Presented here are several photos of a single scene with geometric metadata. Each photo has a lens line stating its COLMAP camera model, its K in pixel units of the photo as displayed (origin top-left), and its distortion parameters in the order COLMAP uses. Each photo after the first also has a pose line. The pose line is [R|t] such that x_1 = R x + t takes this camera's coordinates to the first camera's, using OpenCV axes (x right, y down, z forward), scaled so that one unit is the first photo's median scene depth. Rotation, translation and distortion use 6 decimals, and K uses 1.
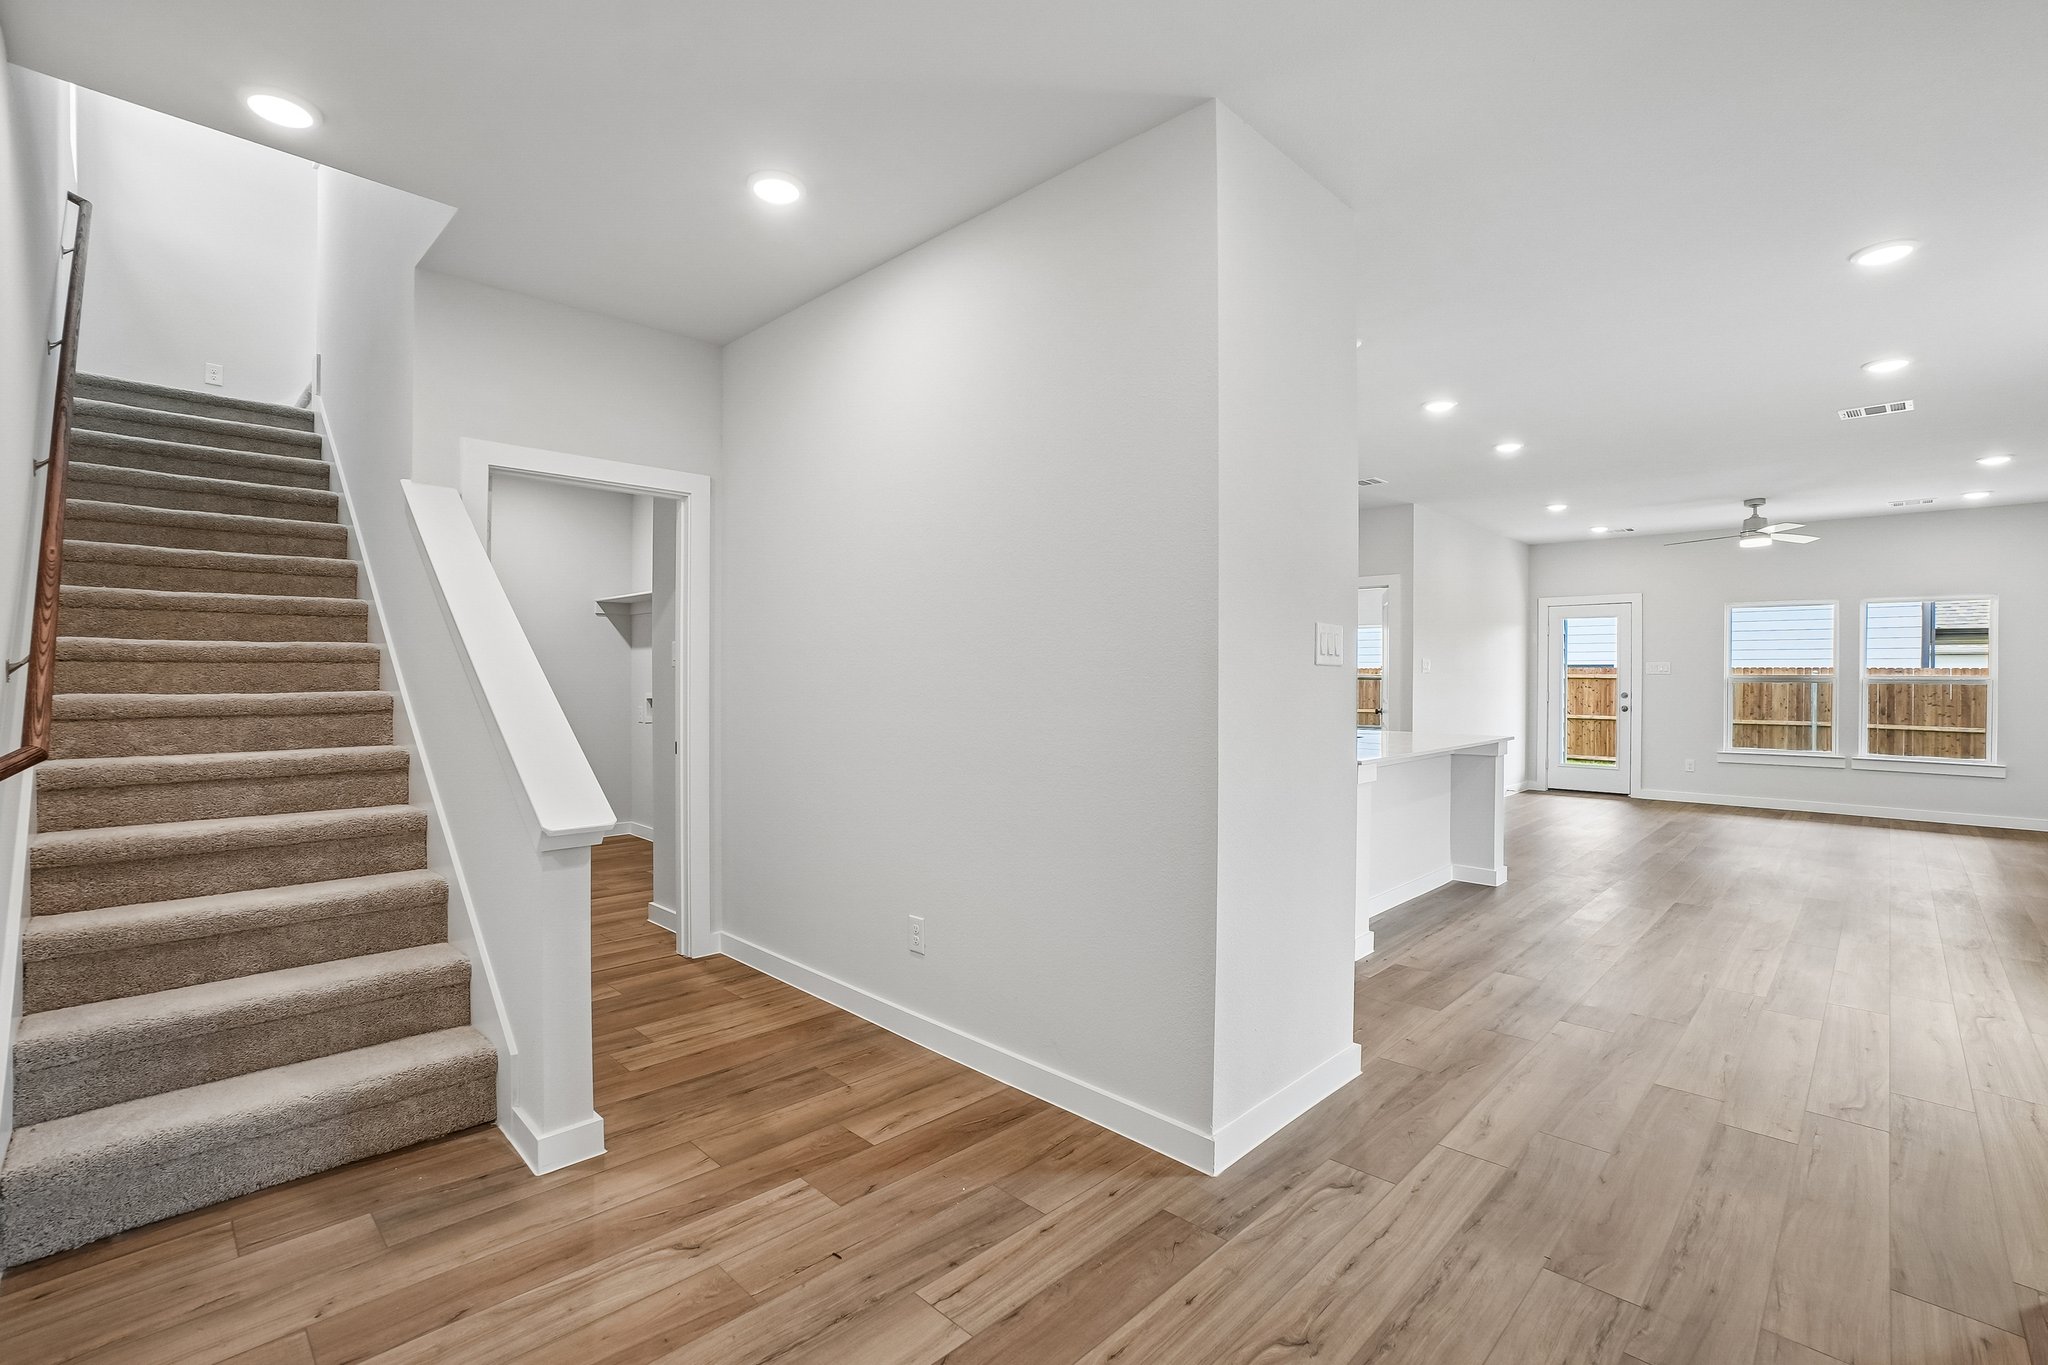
lens RADIAL K [[917.3, 0, 1007.2], [0, 917.3, 679.0], [0, 0, 1]] dist [-0.062762, 0.020455]
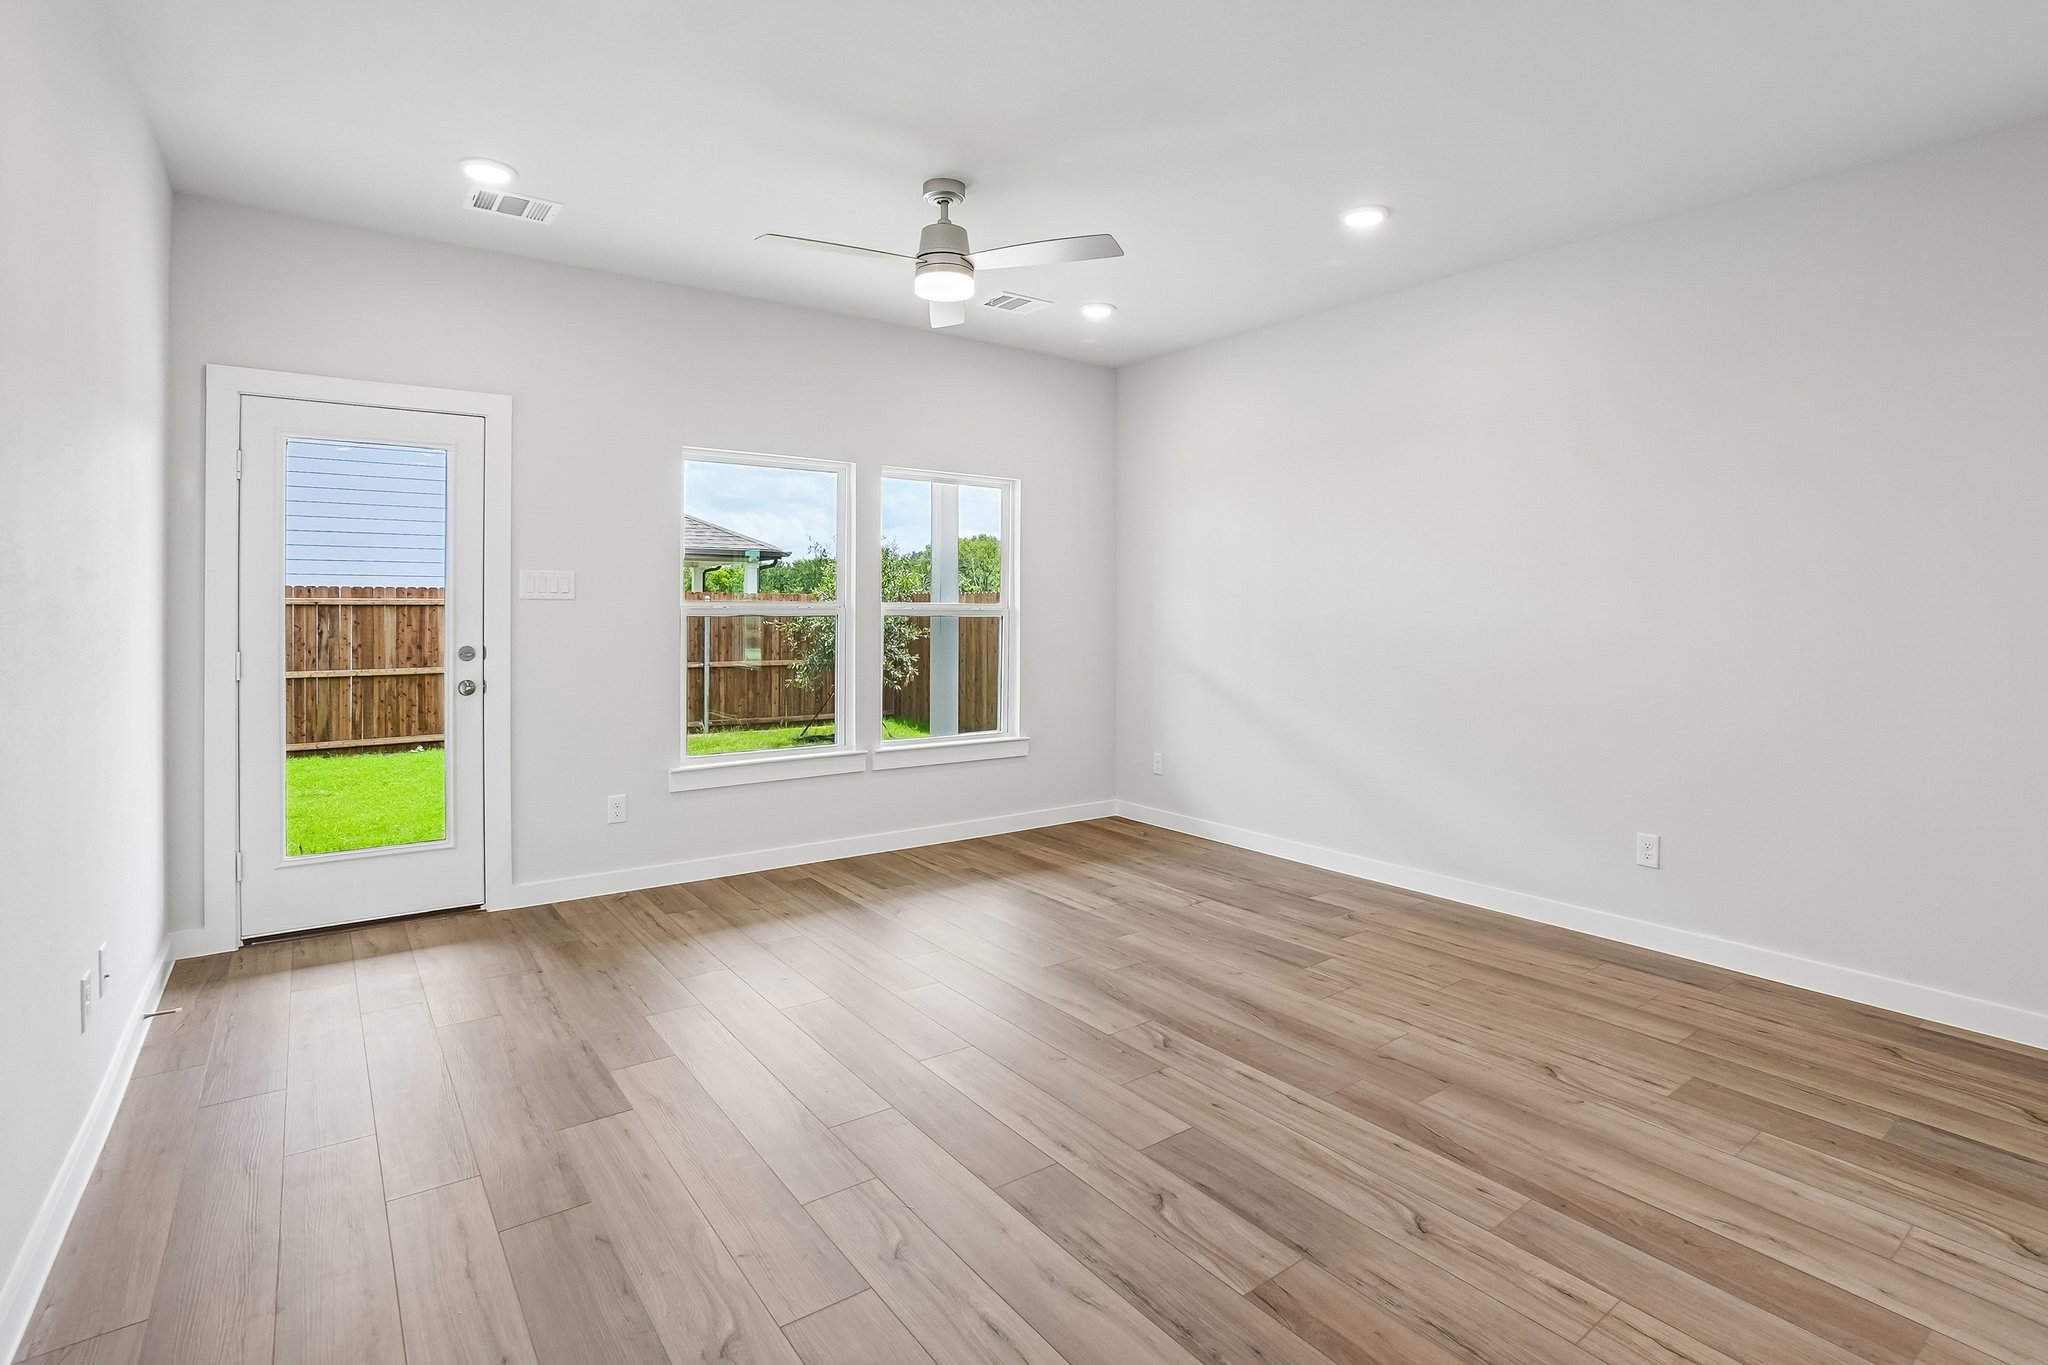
lens RADIAL K [[1007.5, 0, 1068.0], [0, 1007.5, 611.3], [0, 0, 1]] dist [-0.067165, 0.028761]
pose [[0.124477, -0.010221, 0.992170, 0.774526], [-0.000070, 0.999947, 0.010310, -0.011636], [-0.992223, -0.001353, 0.124469, 1.783102]]
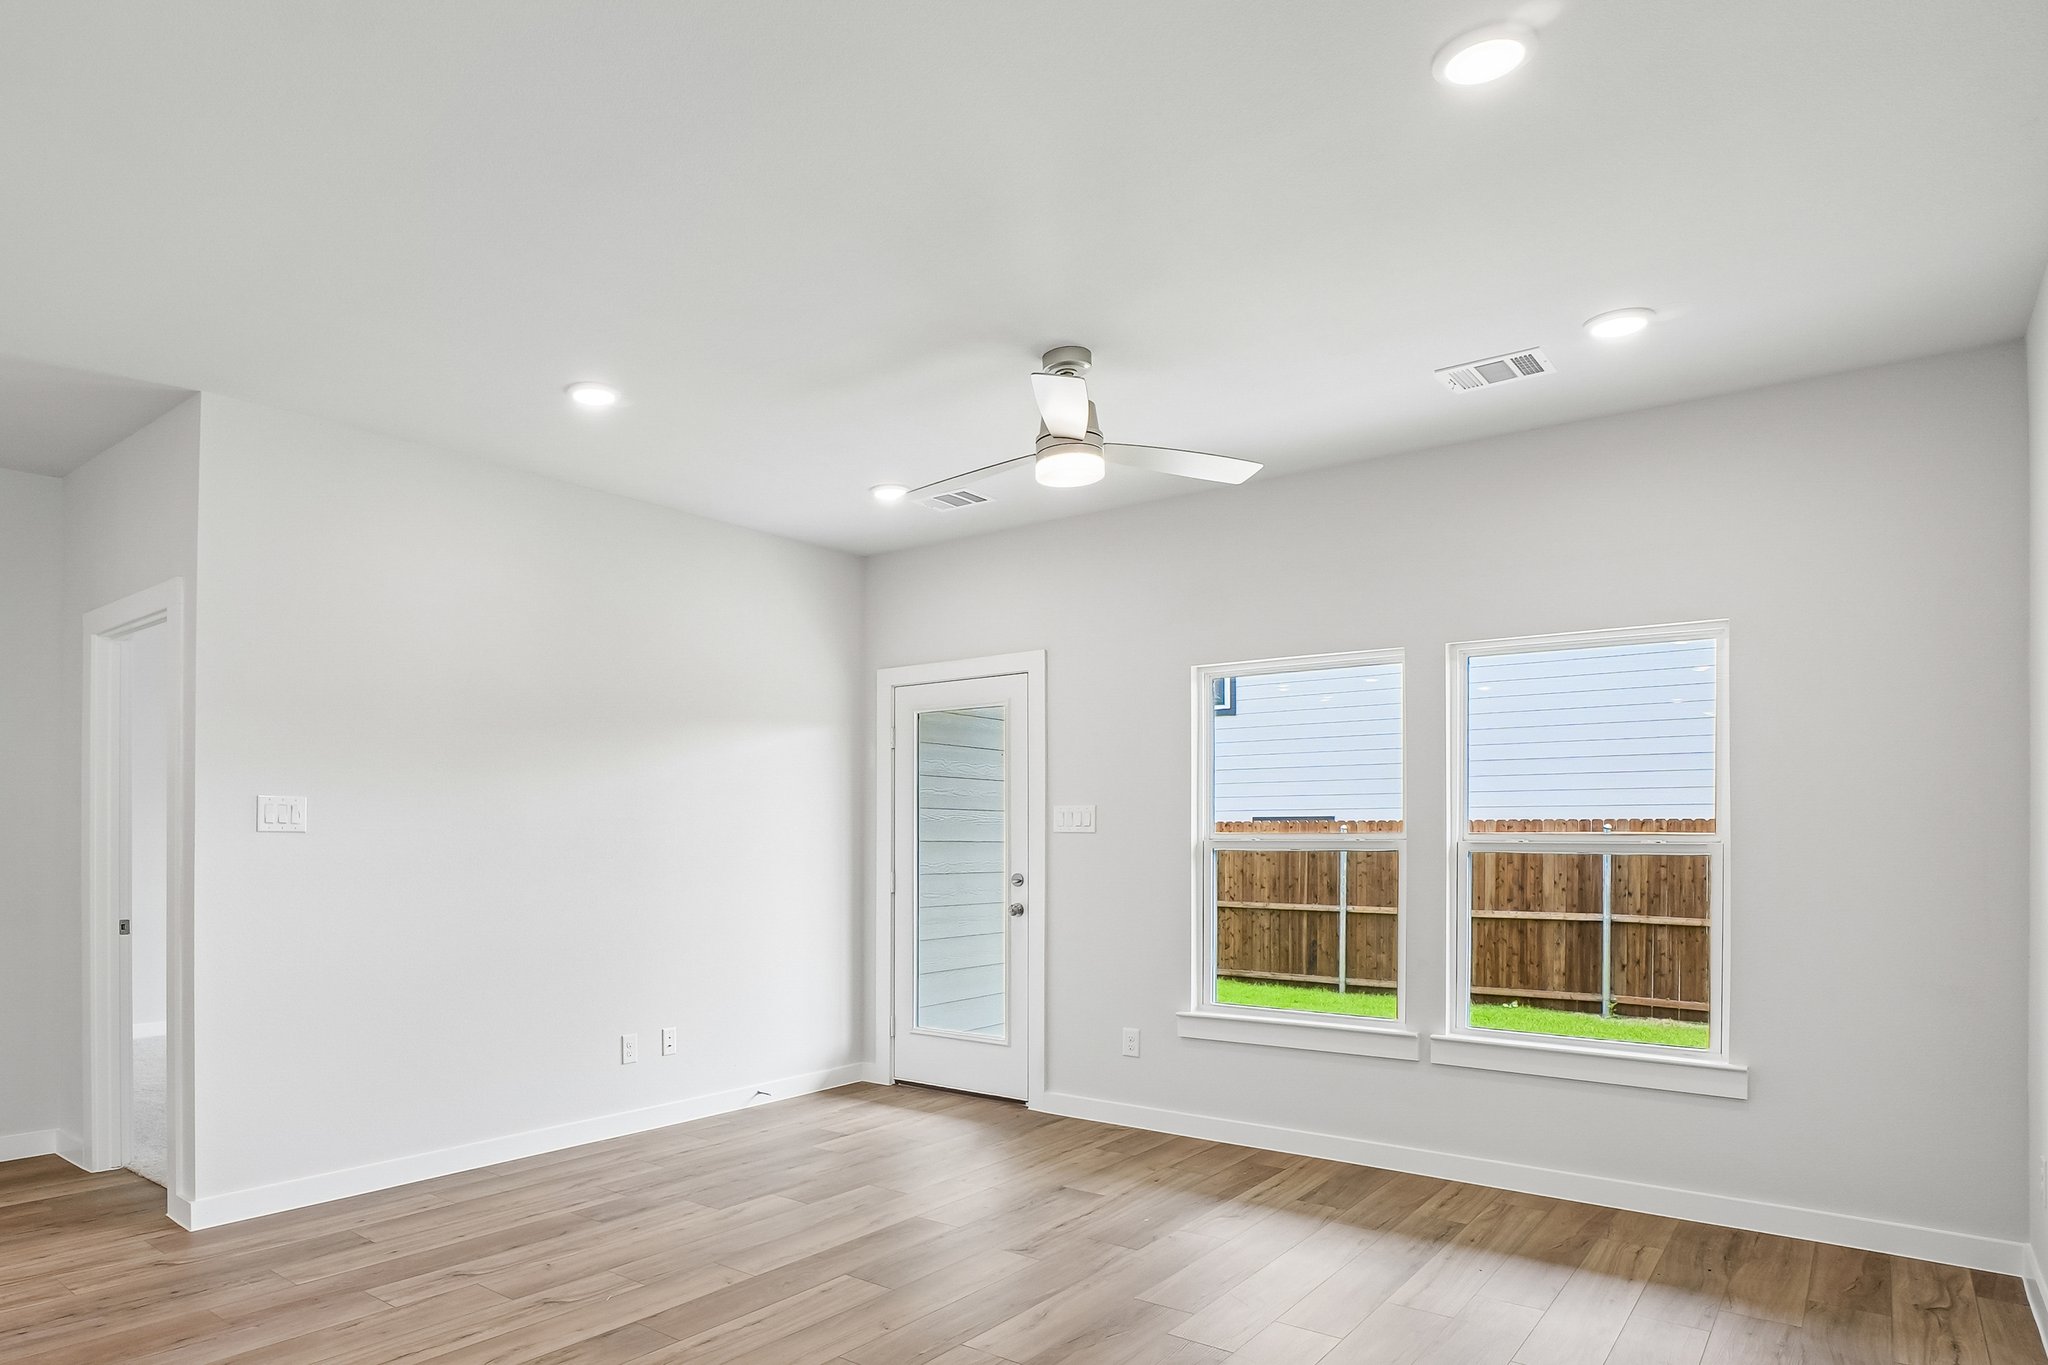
lens RADIAL K [[1220.4, 0, 805.7], [0, 1220.4, 836.9], [0, 0, 1]] dist [-0.052766, 0.001189]
pose [[0.998860, -0.004876, 0.047486, 1.439800], [0.005086, 0.999978, -0.004307, -0.003457], [-0.047464, 0.004544, 0.998863, 1.024983]]
